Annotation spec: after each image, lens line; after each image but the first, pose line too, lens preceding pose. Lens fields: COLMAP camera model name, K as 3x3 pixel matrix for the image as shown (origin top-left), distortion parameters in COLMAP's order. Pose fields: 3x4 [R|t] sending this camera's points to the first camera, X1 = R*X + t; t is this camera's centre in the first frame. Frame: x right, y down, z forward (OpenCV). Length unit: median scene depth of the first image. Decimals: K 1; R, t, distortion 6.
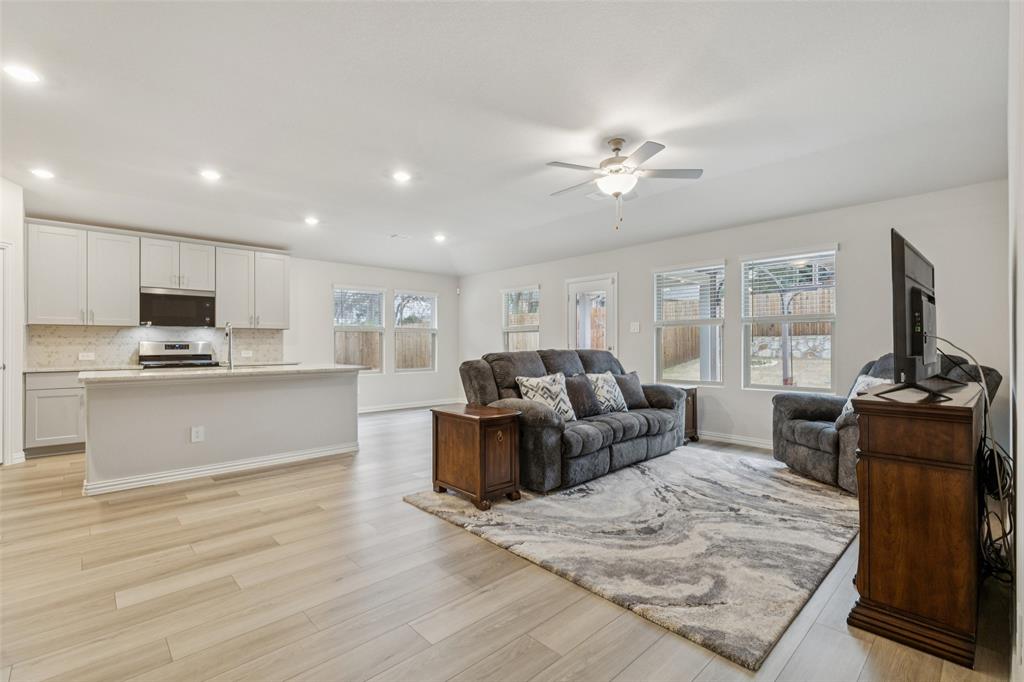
lens RADIAL K [[460.0, 0, 512.0], [0, 460.0, 341.0], [0, 0, 1]] dist [0.002428, -0.000219]
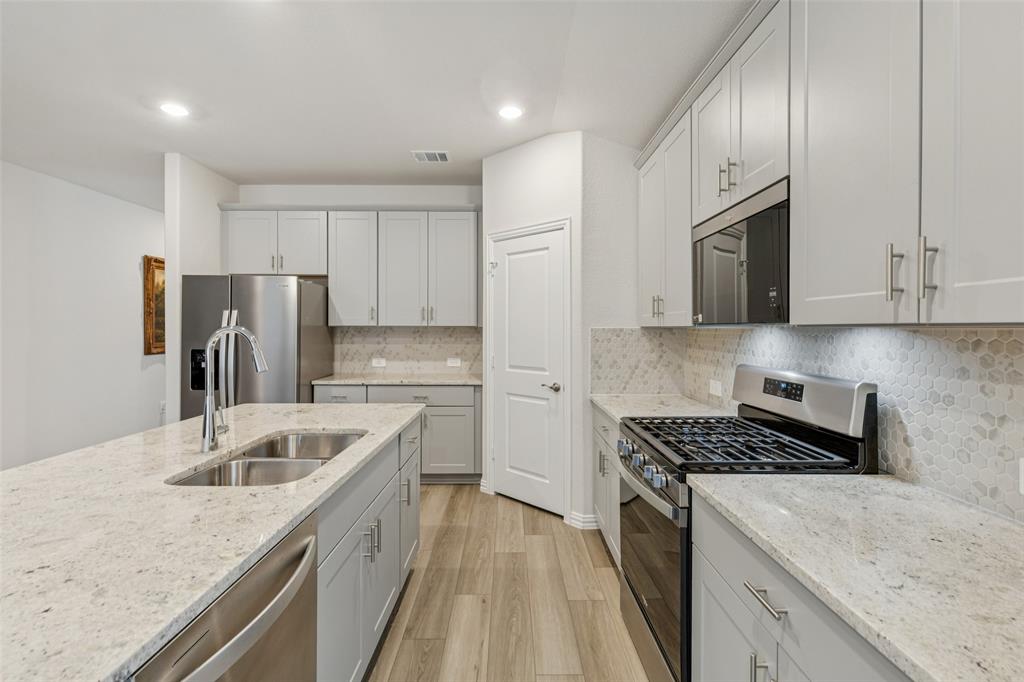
lens RADIAL K [[462.3, 0, 511.0], [0, 462.3, 328.8], [0, 0, 1]] dist [0.006682, 0.000099]
pose [[-0.681398, 0.003991, -0.731902, -0.405957], [0.006029, 0.999982, -0.000160, -0.031286], [0.731888, -0.004521, -0.681410, 1.172286]]
